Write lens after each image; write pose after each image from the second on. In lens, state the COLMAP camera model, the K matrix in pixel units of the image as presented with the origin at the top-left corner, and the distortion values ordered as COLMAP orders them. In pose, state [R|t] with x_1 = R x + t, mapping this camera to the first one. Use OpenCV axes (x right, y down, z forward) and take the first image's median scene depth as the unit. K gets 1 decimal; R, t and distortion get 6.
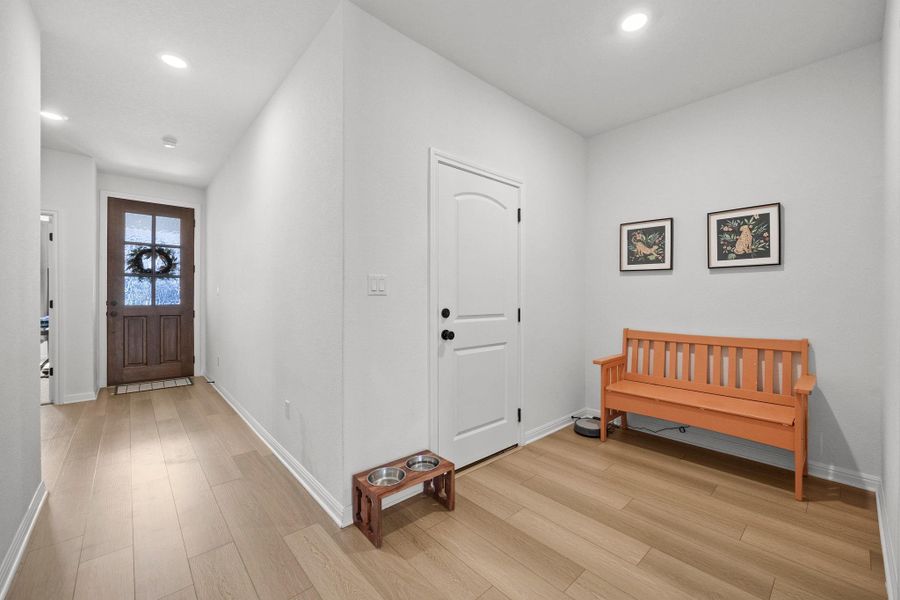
lens RADIAL K [[358.3, 0, 447.4], [0, 358.3, 298.7], [0, 0, 1]] dist [0.000658, -0.000618]
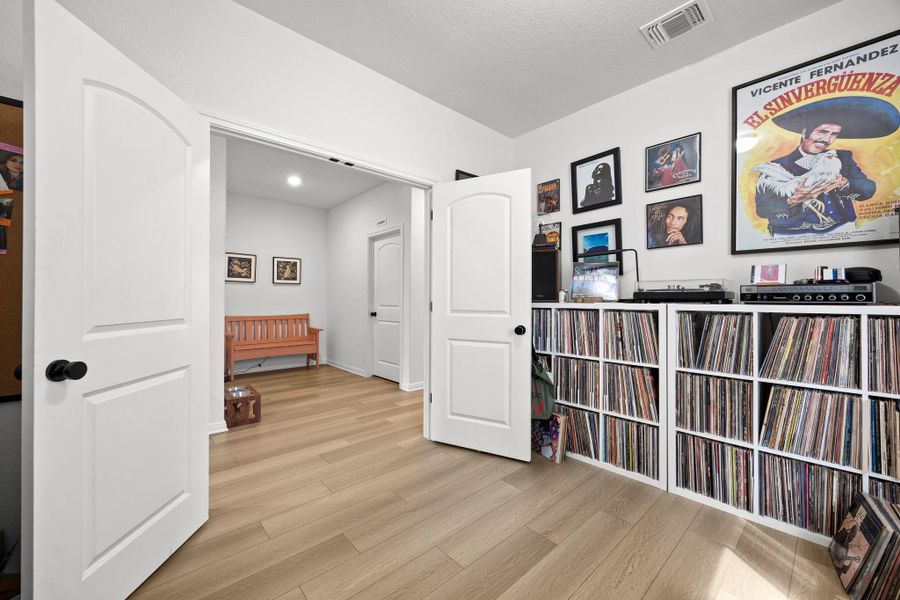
lens RADIAL K [[348.8, 0, 450.4], [0, 348.8, 295.4], [0, 0, 1]] dist [-0.001431, -0.000407]
pose [[0.010455, 0.006391, 0.999925, -1.316024], [0.005289, 0.999965, -0.006447, 0.005427], [-0.999931, 0.005356, 0.010421, -0.053168]]
